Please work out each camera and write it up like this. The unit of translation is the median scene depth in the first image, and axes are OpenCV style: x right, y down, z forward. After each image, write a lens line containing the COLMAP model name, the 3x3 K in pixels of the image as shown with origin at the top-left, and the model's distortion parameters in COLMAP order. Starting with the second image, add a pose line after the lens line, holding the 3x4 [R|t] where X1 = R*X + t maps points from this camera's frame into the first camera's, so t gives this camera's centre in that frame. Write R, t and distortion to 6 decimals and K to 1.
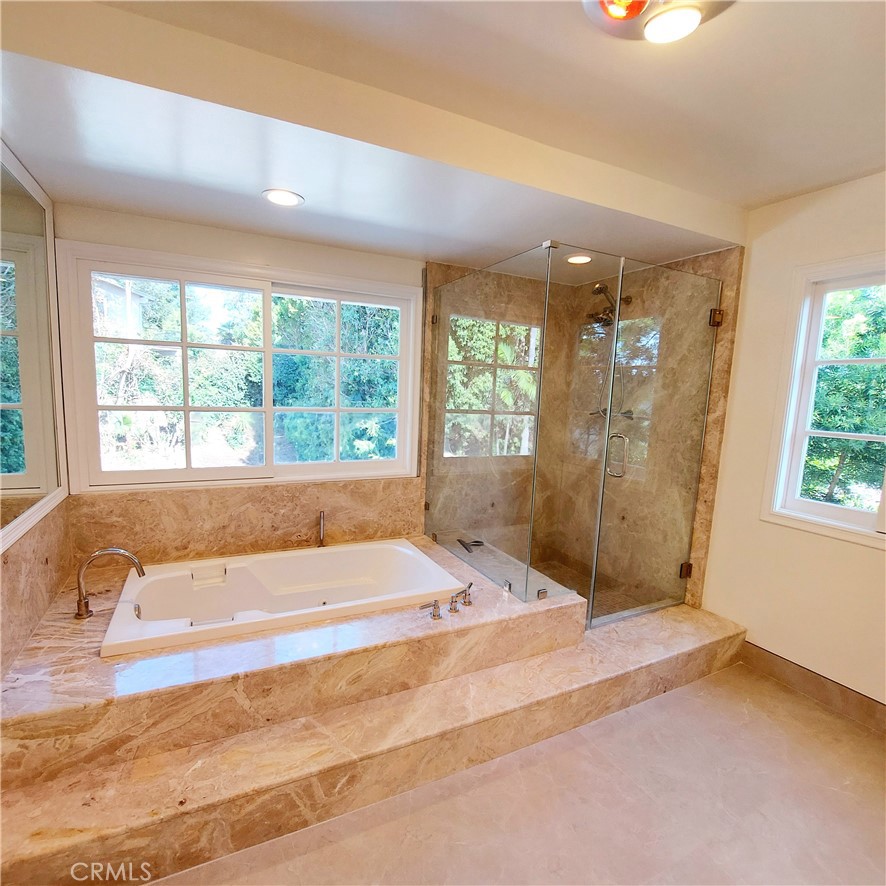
lens RADIAL K [[474.7, 0, 444.3], [0, 474.7, 459.1], [0, 0, 1]] dist [-0.016643, -0.002887]
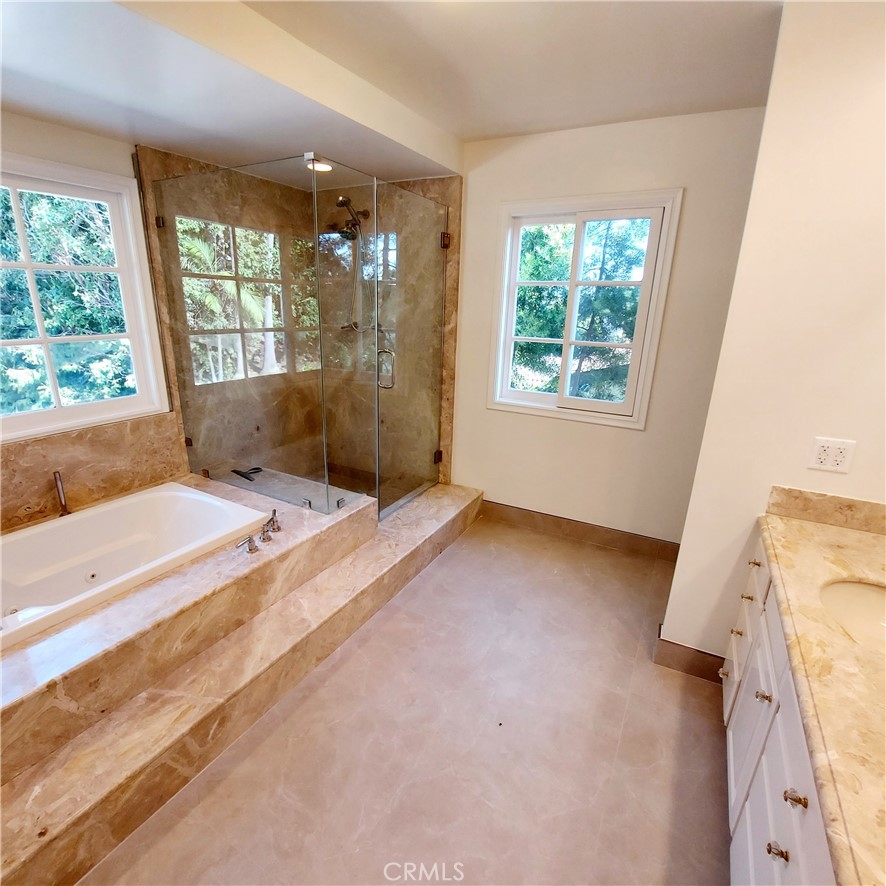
lens RADIAL K [[474.7, 0, 443.0], [0, 474.7, 457.0], [0, 0, 1]] dist [-0.016643, -0.002887]
pose [[0.817612, -0.191749, 0.542903, -0.161713], [0.080031, 0.971611, 0.222638, -0.041904], [-0.570181, -0.138583, 0.809746, -0.012279]]
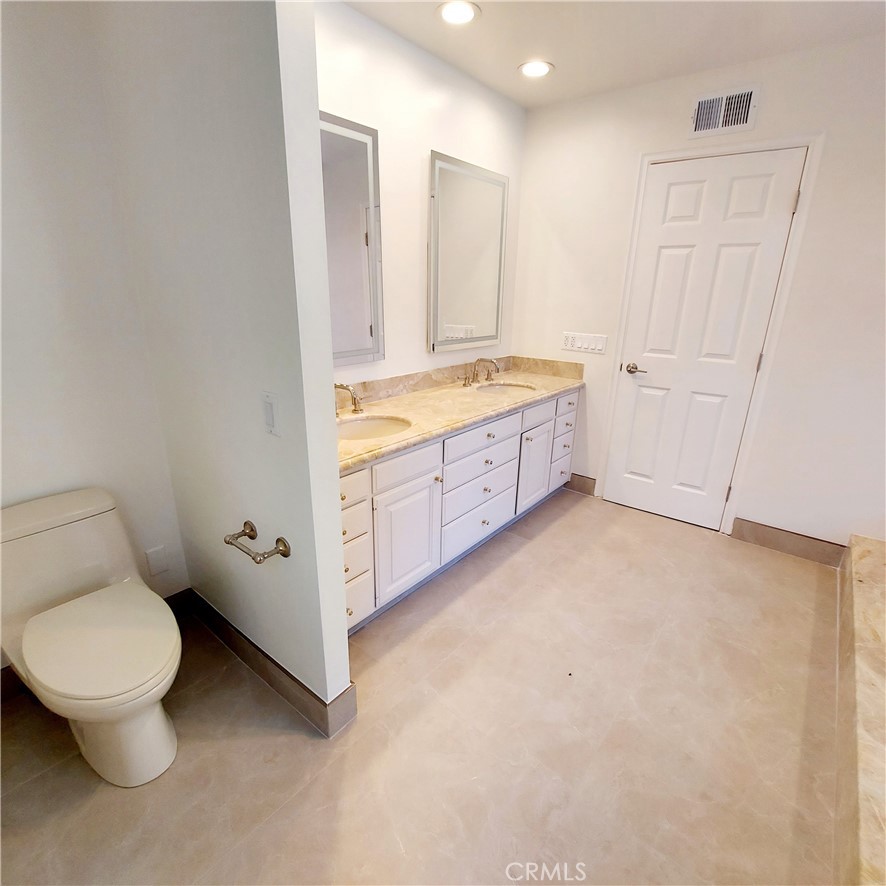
lens RADIAL K [[474.7, 0, 433.0], [0, 474.7, 451.8], [0, 0, 1]] dist [-0.016643, -0.002887]
pose [[-0.912722, 0.082915, -0.400081, 0.765970], [-0.108205, 0.895178, 0.432375, -0.071692], [0.393994, 0.437929, -0.808076, 0.904740]]
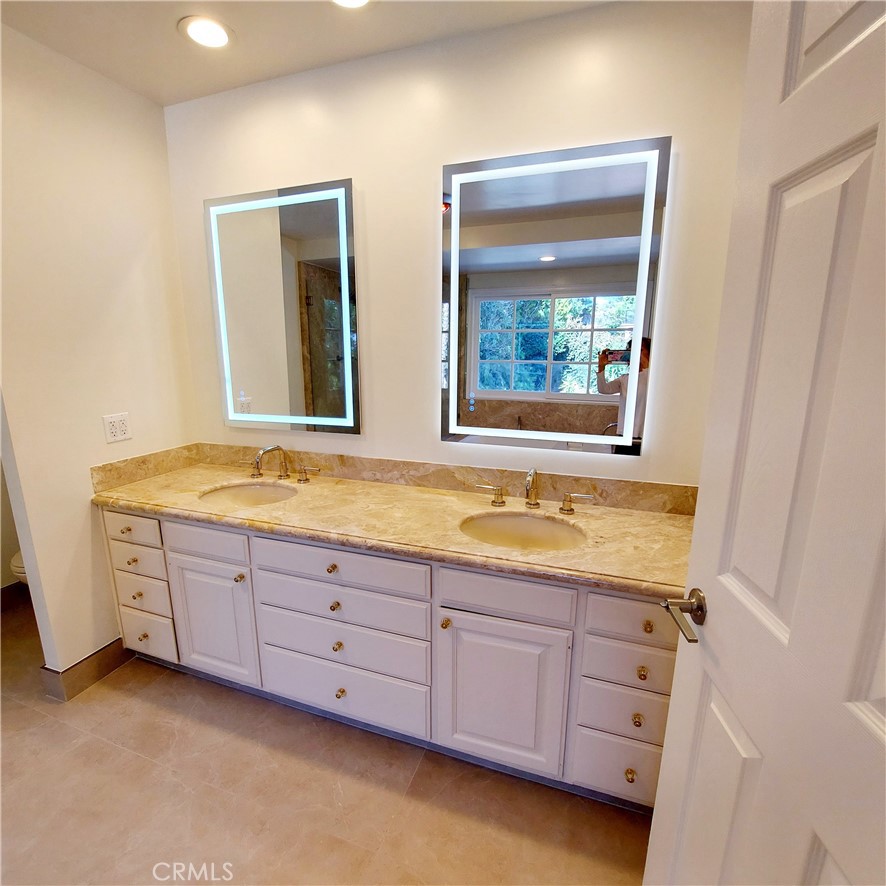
lens RADIAL K [[474.7, 0, 435.2], [0, 474.7, 451.7], [0, 0, 1]] dist [-0.016643, -0.002887]
pose [[-0.678880, -0.197016, 0.707323, -0.336020], [0.082380, 0.936809, 0.340004, -0.048493], [-0.729613, 0.289091, -0.619751, 0.361977]]
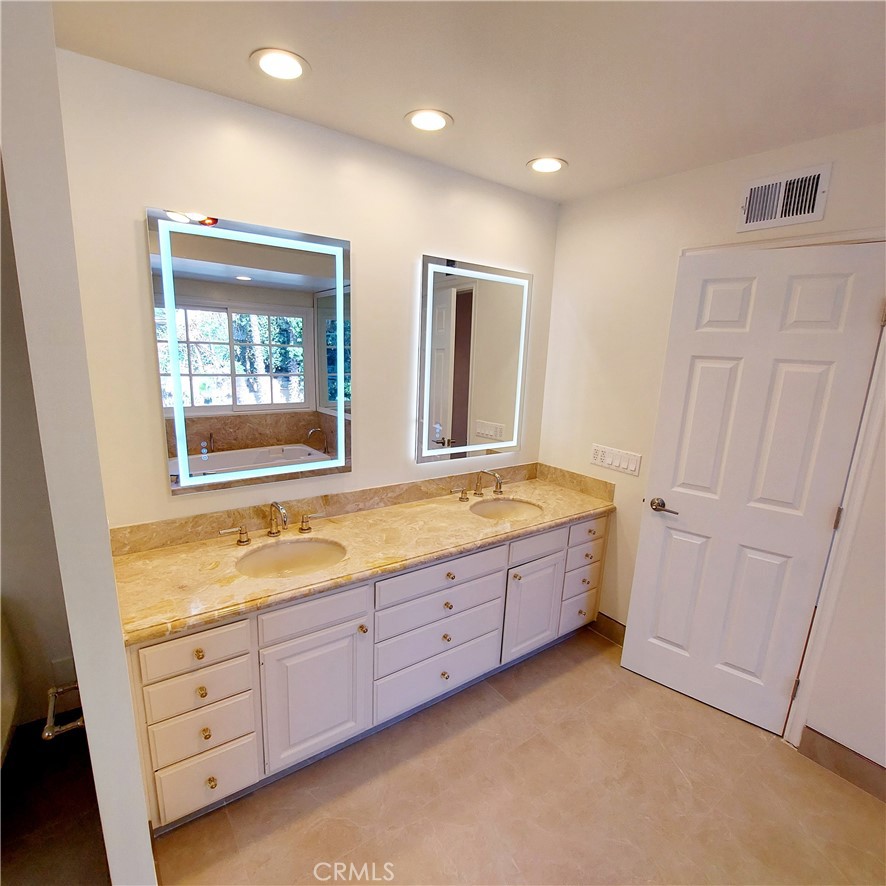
lens RADIAL K [[474.7, 0, 430.8], [0, 474.7, 450.3], [0, 0, 1]] dist [-0.016643, -0.002887]
pose [[-0.985043, -0.043405, -0.166751, 0.419386], [-0.099446, 0.933518, 0.344462, -0.181275], [0.140713, 0.355893, -0.923872, 0.817064]]
